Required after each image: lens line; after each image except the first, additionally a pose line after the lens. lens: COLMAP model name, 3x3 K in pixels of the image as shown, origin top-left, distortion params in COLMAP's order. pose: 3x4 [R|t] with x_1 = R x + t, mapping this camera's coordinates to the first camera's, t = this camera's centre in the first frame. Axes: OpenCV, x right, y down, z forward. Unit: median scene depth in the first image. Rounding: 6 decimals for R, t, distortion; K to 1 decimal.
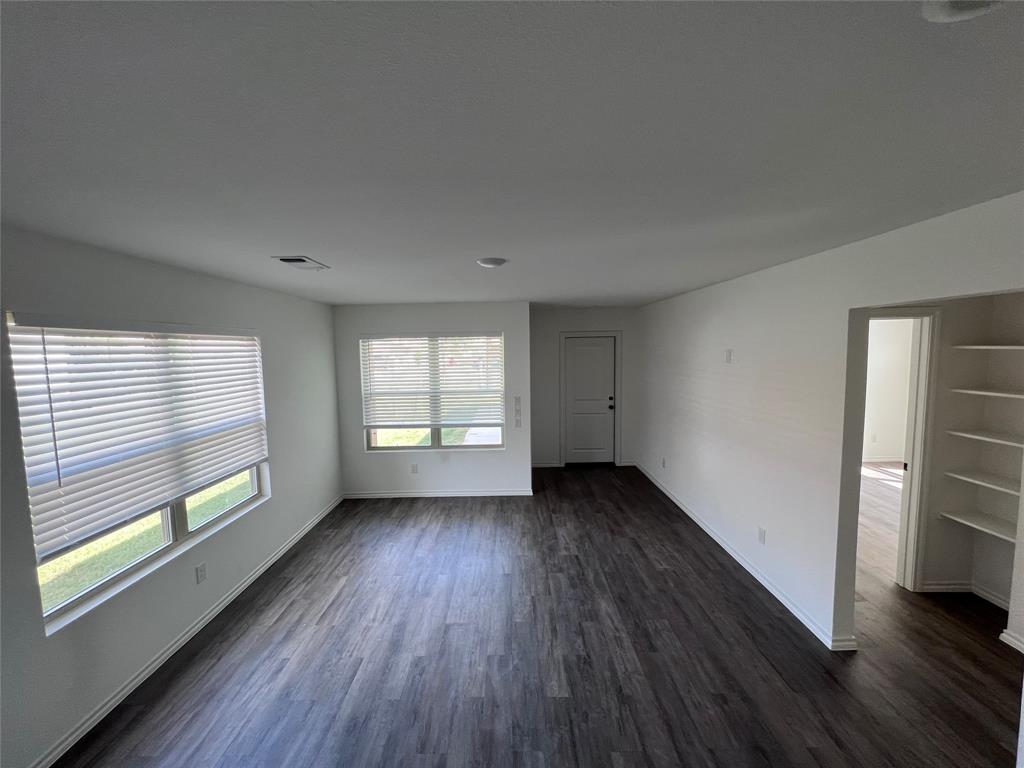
lens RADIAL K [[410.1, 0, 506.1], [0, 410.1, 385.7], [0, 0, 1]] dist [0.003654, 0.000795]
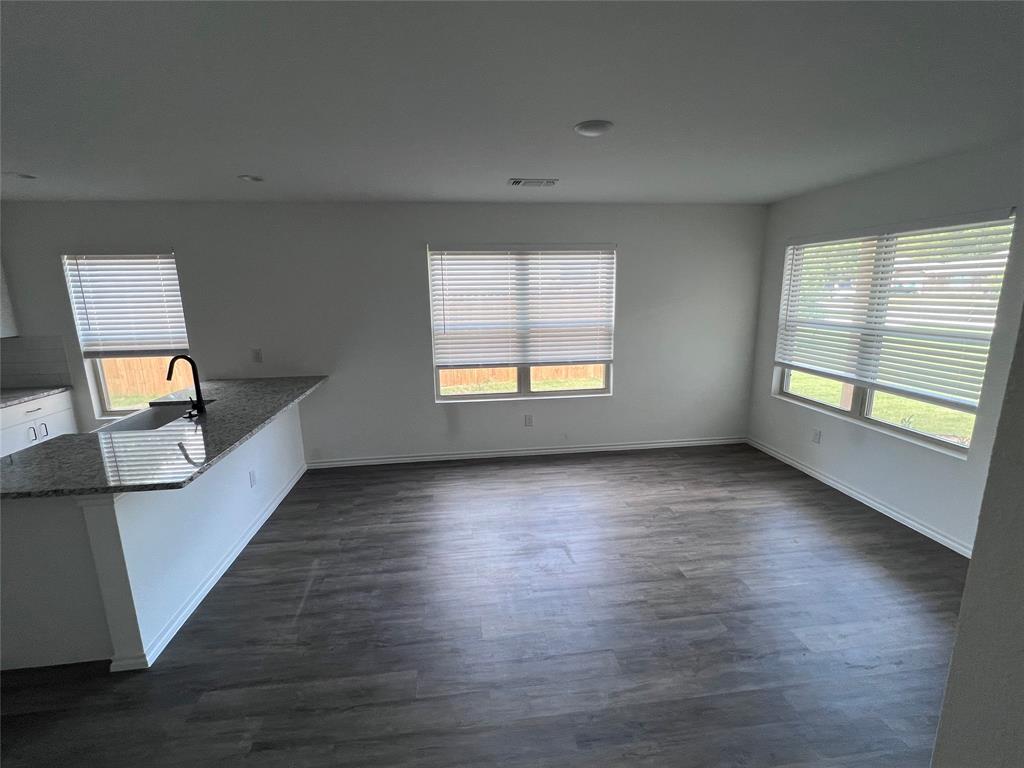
lens RADIAL K [[455.7, 0, 508.1], [0, 455.7, 384.0], [0, 0, 1]] dist [-0.004238, 0.001809]
pose [[0.131741, 0.224302, -0.965574, 0.612167], [-0.077360, 0.973419, 0.215569, -0.010608], [0.988261, 0.046297, 0.145592, 0.534844]]
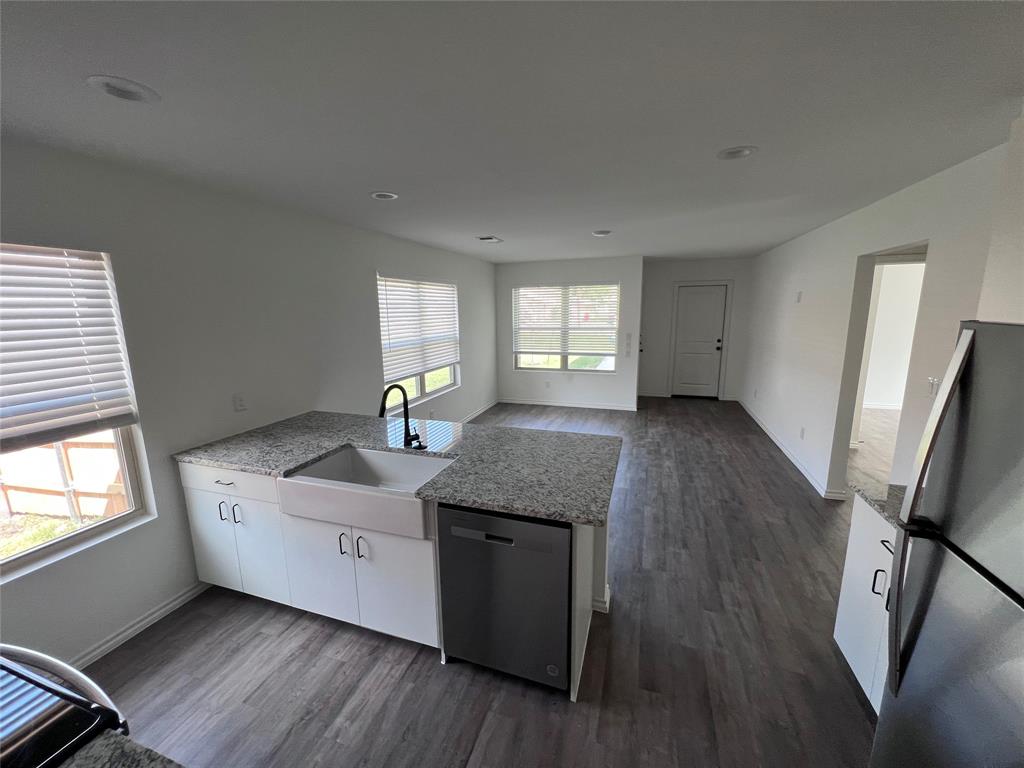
lens RADIAL K [[410.1, 0, 510.3], [0, 410.1, 378.9], [0, 0, 1]] dist [0.003654, 0.000795]
pose [[0.950168, 0.060586, -0.305794, 0.108555], [-0.032736, 0.994901, 0.095400, 0.084018], [0.310015, -0.080636, 0.947306, -0.473348]]
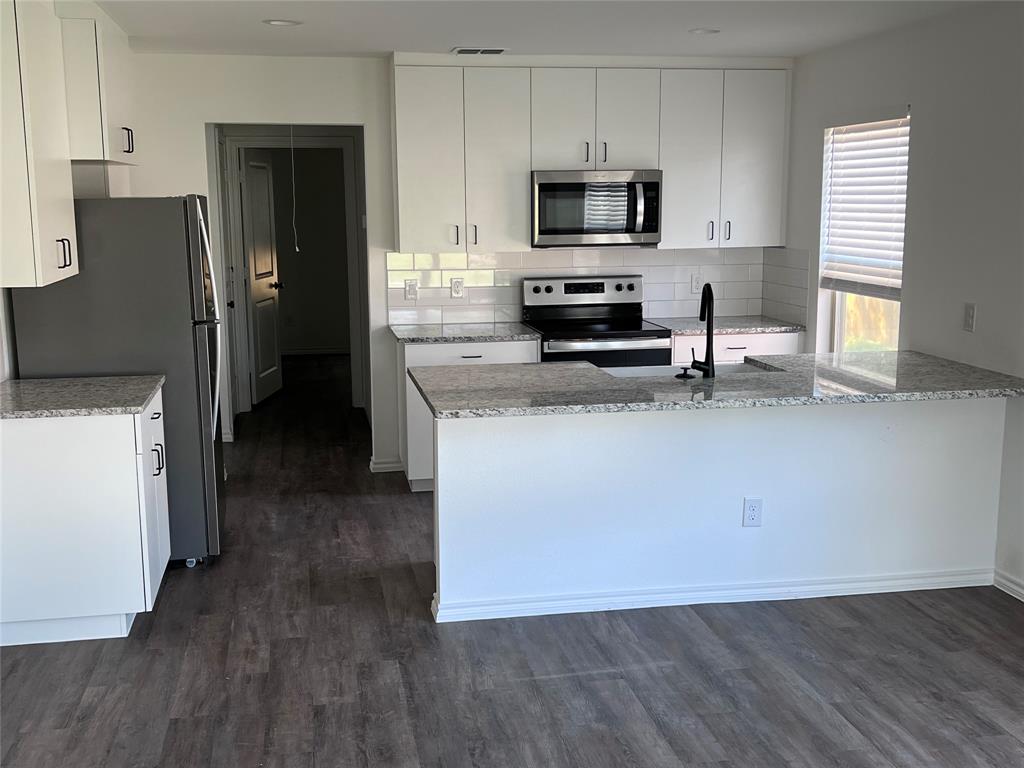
lens RADIAL K [[1116.8, 0, 509.5], [0, 1116.8, 388.7], [0, 0, 1]] dist [0.023461, 0.000000]
pose [[-0.980418, 0.056855, -0.188543, 0.213594], [0.006554, 0.966308, 0.257307, -0.053351], [0.196819, 0.251032, -0.947758, 1.271256]]
